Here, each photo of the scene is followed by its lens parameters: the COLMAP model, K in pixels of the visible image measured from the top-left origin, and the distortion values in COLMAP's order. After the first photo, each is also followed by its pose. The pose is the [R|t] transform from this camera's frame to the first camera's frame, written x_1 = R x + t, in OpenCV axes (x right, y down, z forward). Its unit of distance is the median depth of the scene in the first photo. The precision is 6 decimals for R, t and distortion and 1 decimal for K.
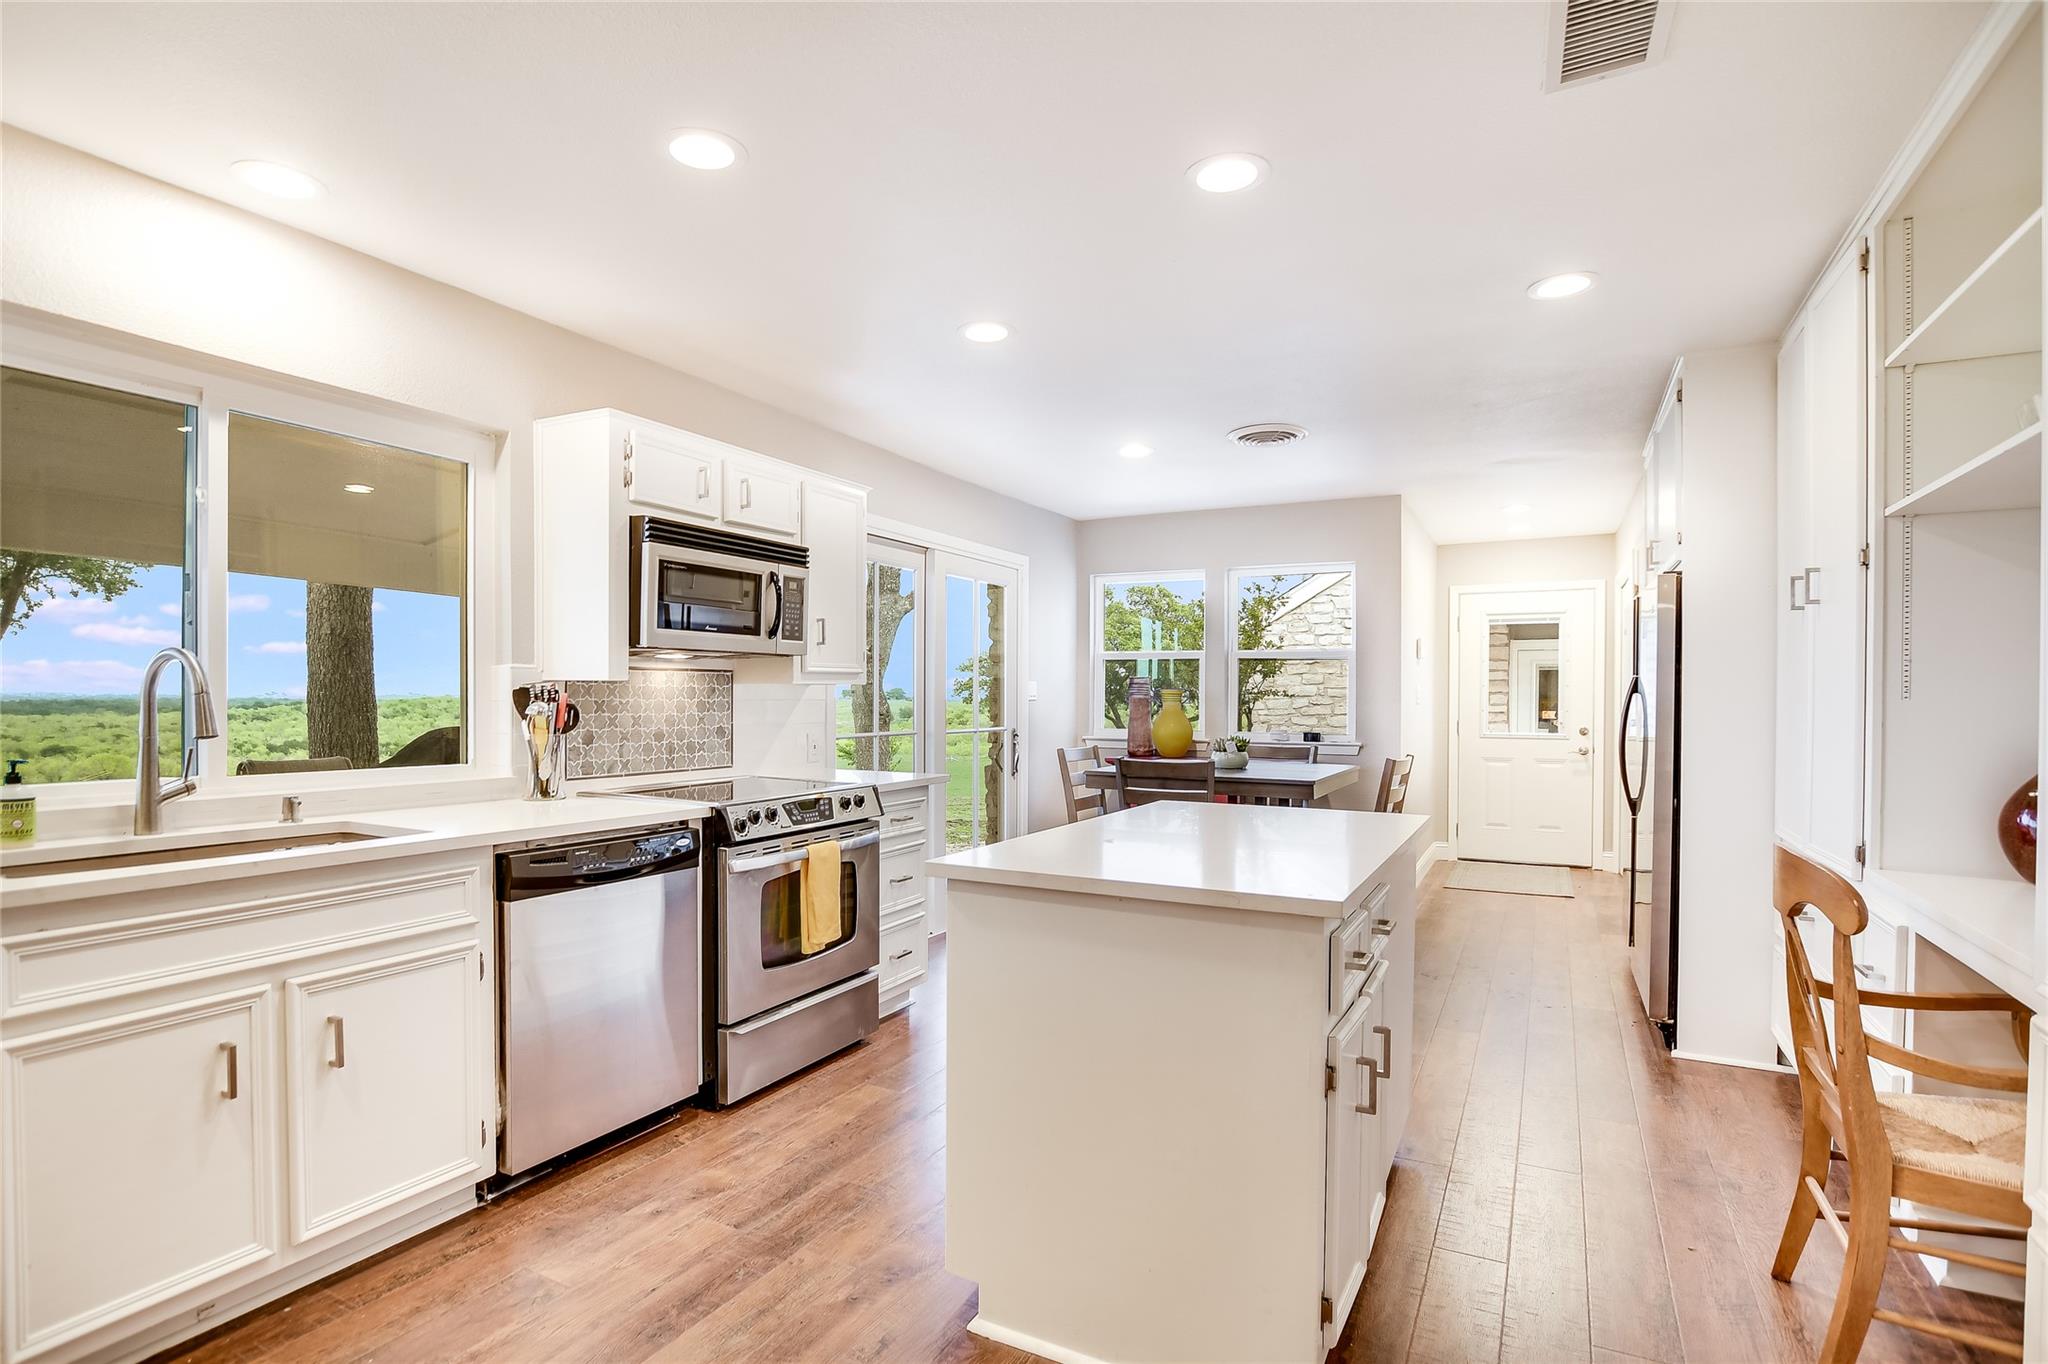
lens RADIAL K [[1016.1, 0, 1031.3], [0, 1016.1, 710.8], [0, 0, 1]] dist [-0.006579, -0.001742]
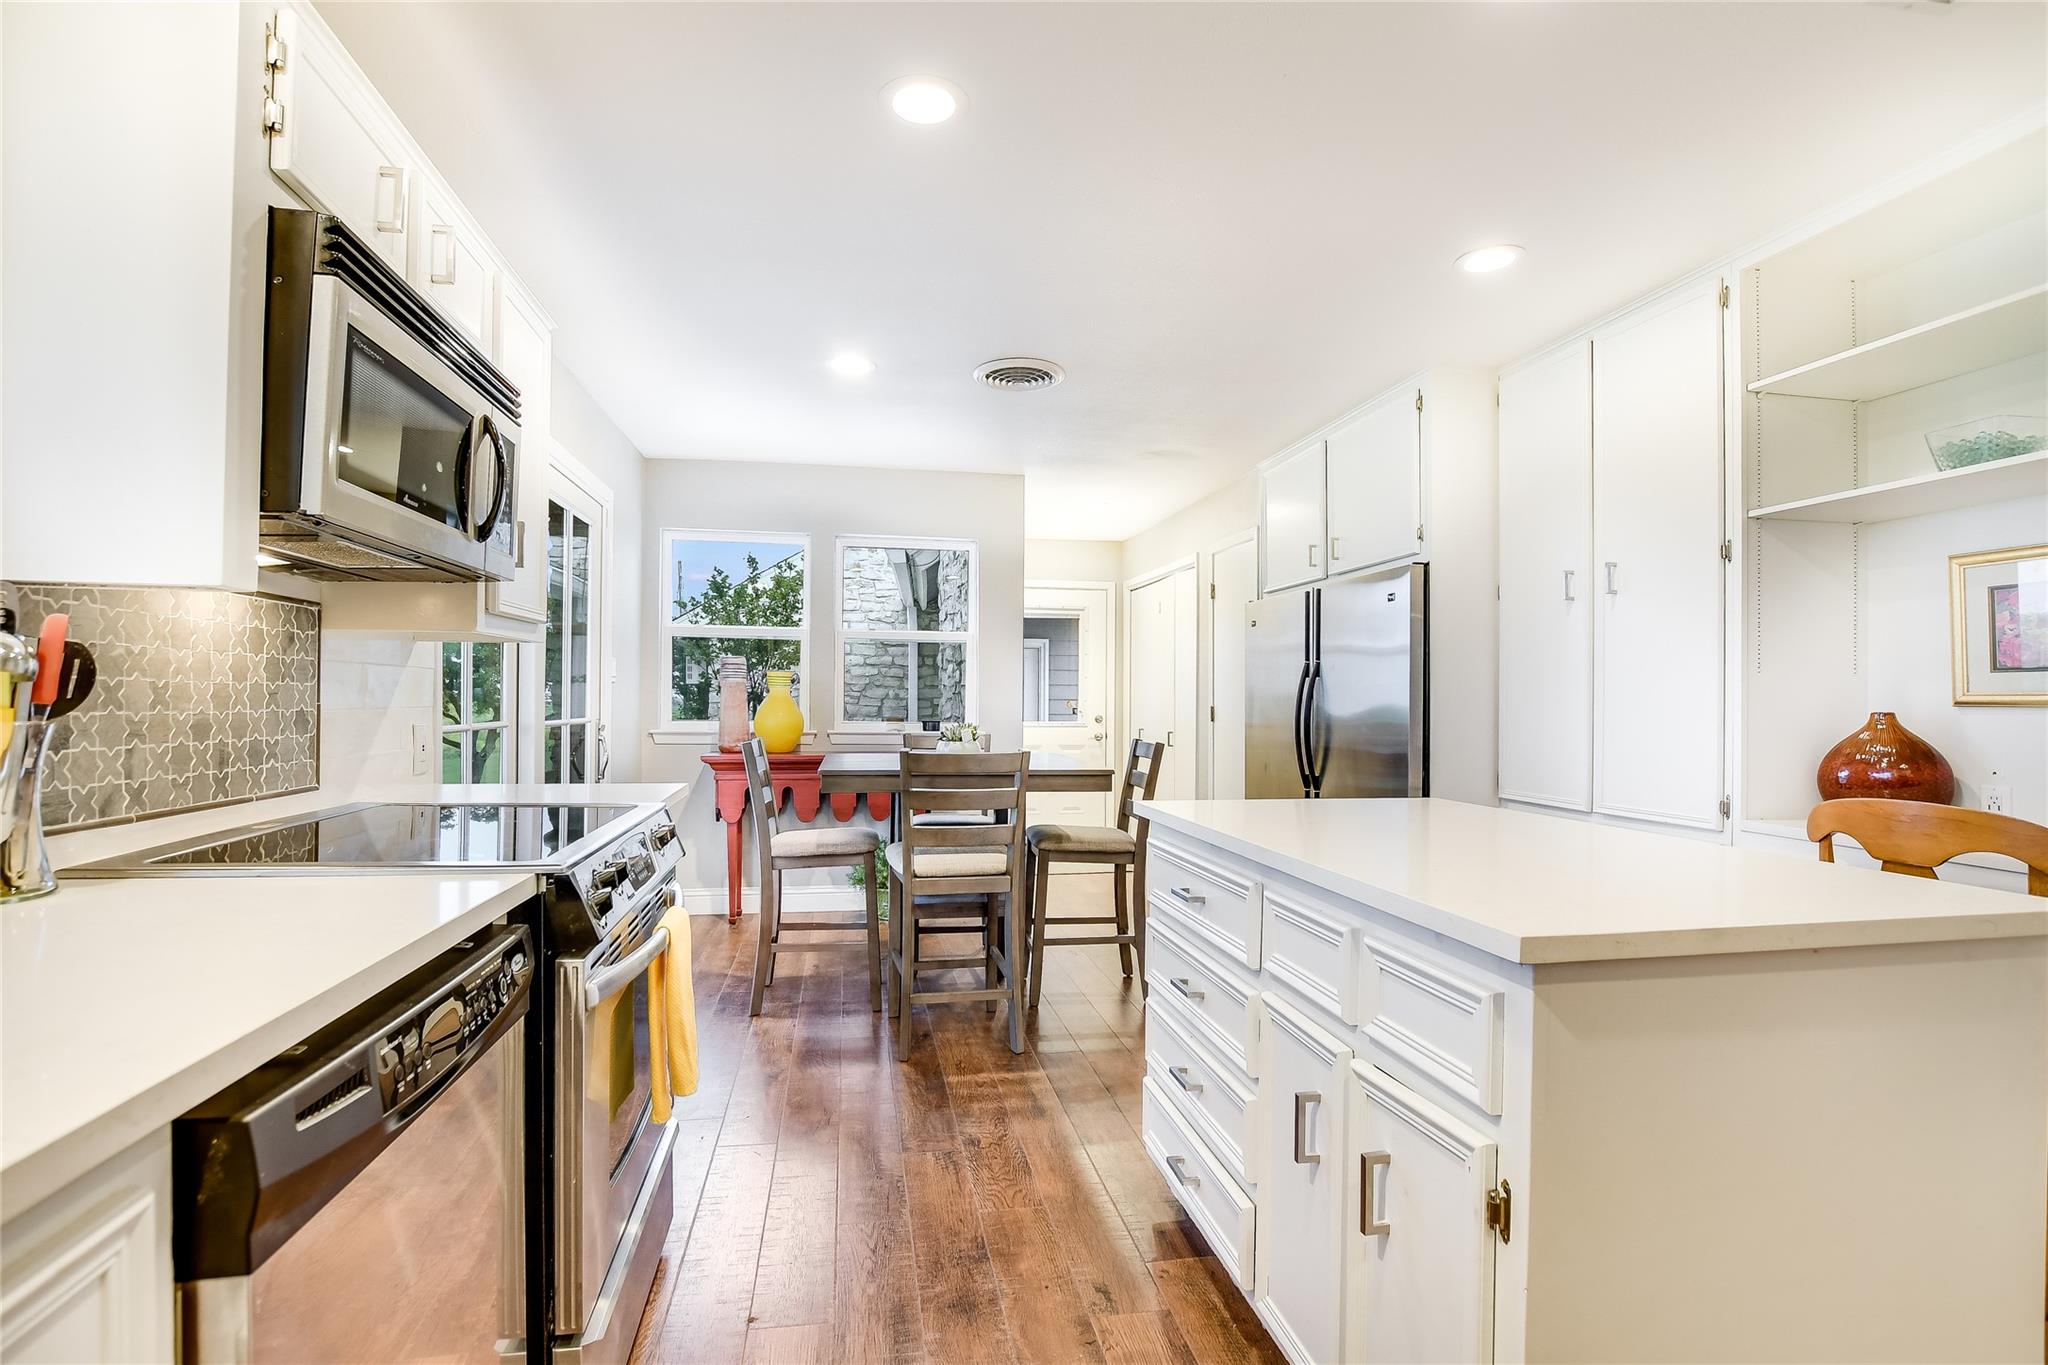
lens RADIAL K [[965.2, 0, 1024.2], [0, 965.2, 691.0], [0, 0, 1]] dist [-0.003495, 0.000361]
pose [[0.793697, 0.007979, 0.608262, -0.410523], [0.003736, 0.999831, -0.017989, 0.020810], [-0.608302, 0.016550, 0.793533, 0.521412]]
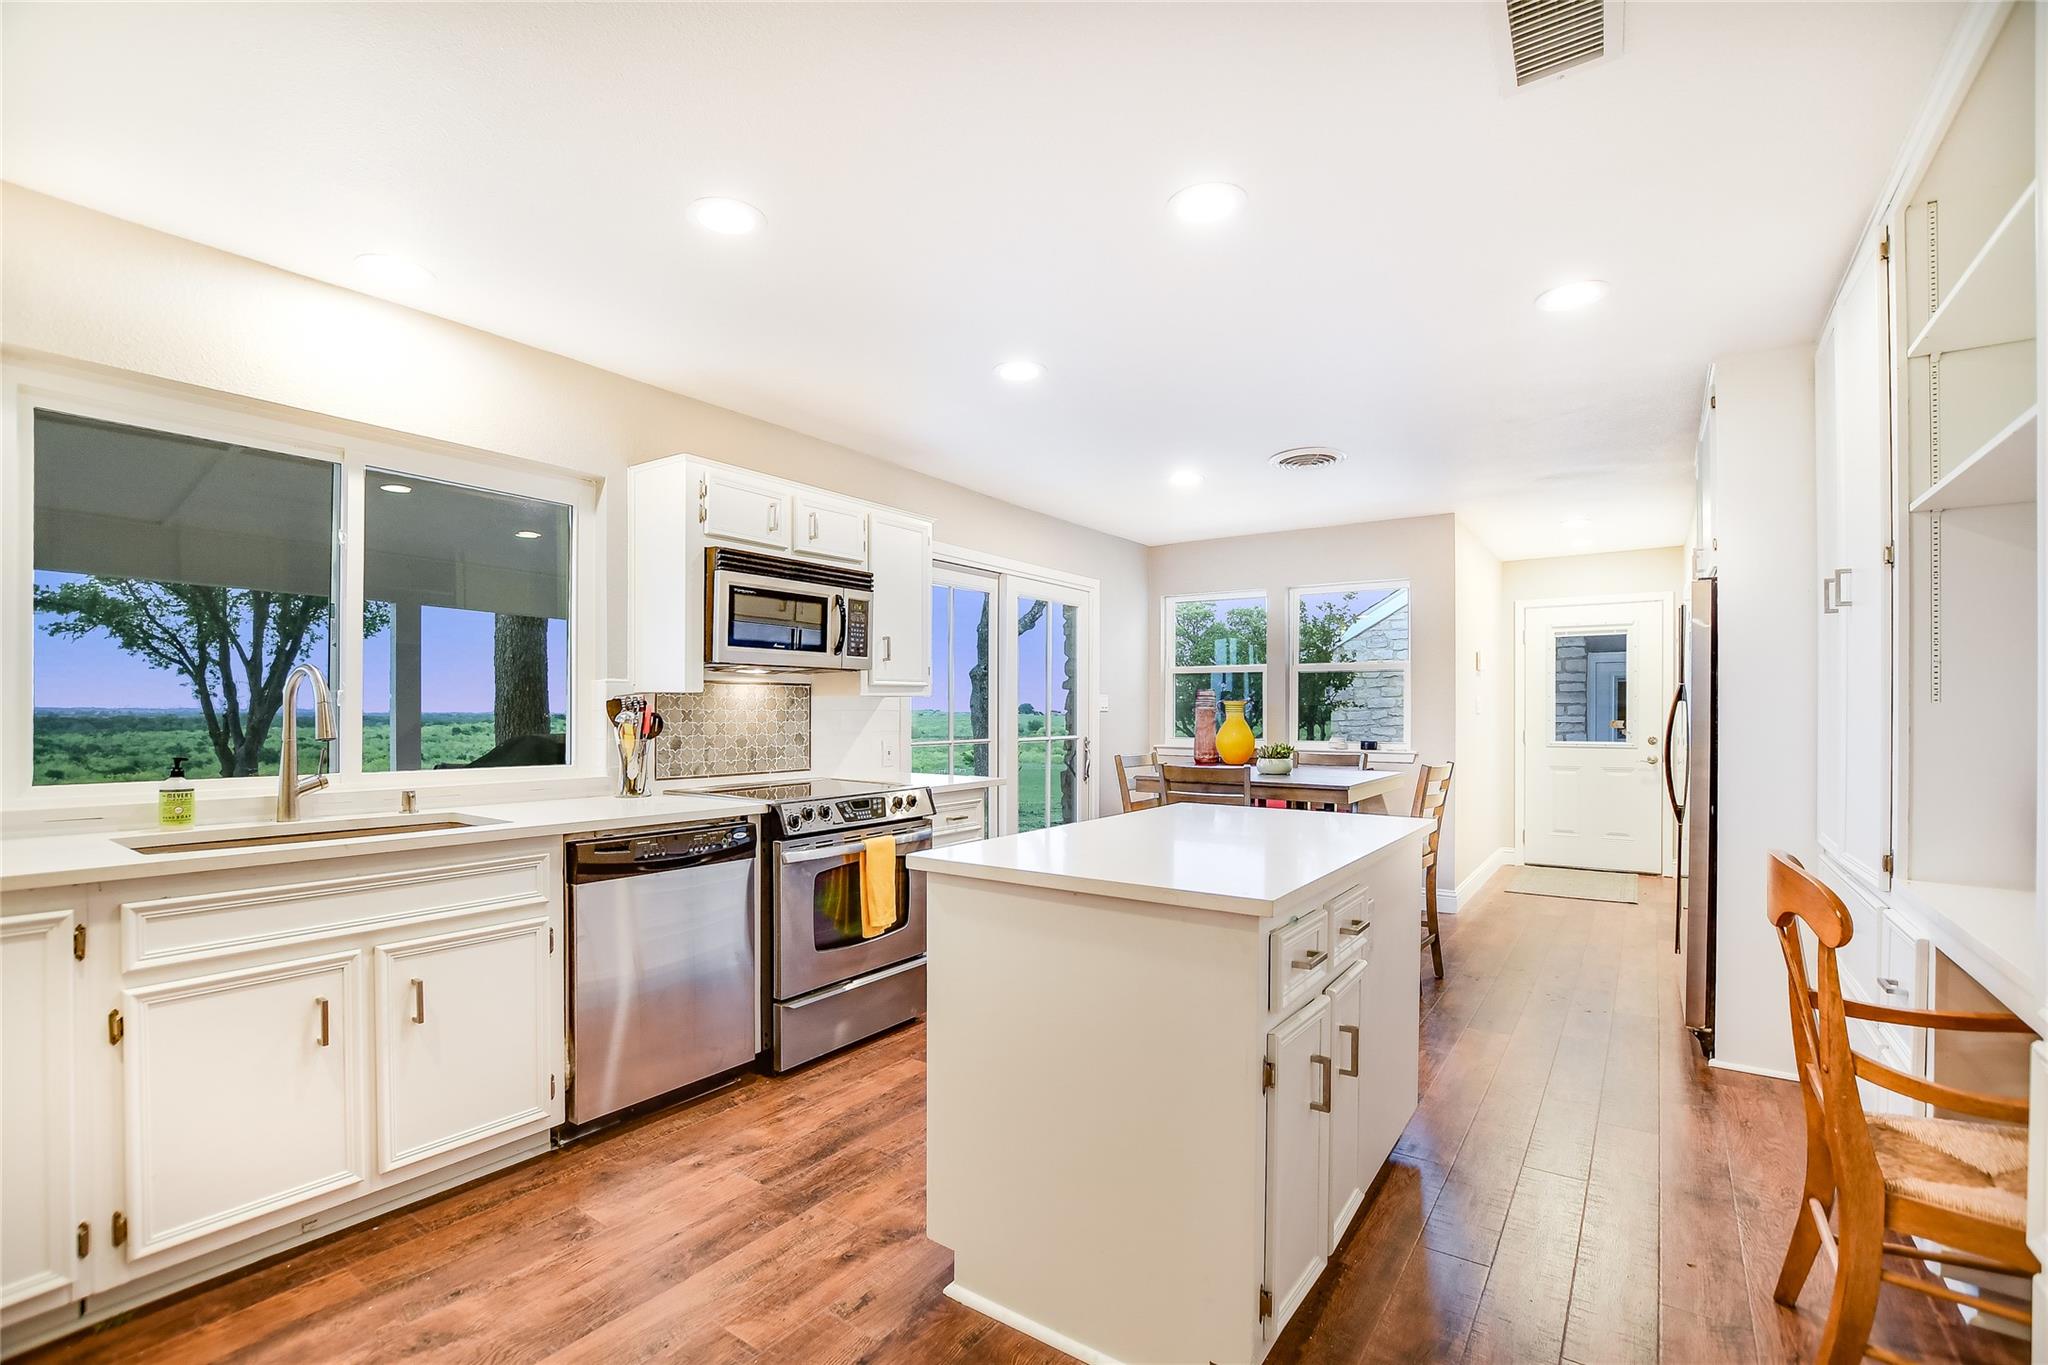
lens RADIAL K [[916.5, 0, 1026.4], [0, 916.5, 714.6], [0, 0, 1]] dist [-0.018694, 0.003472]
pose [[0.991717, -0.002601, -0.128413, 0.097415], [0.001307, 0.999948, -0.010158, 0.006320], [0.128432, 0.009906, 0.991669, 0.034379]]
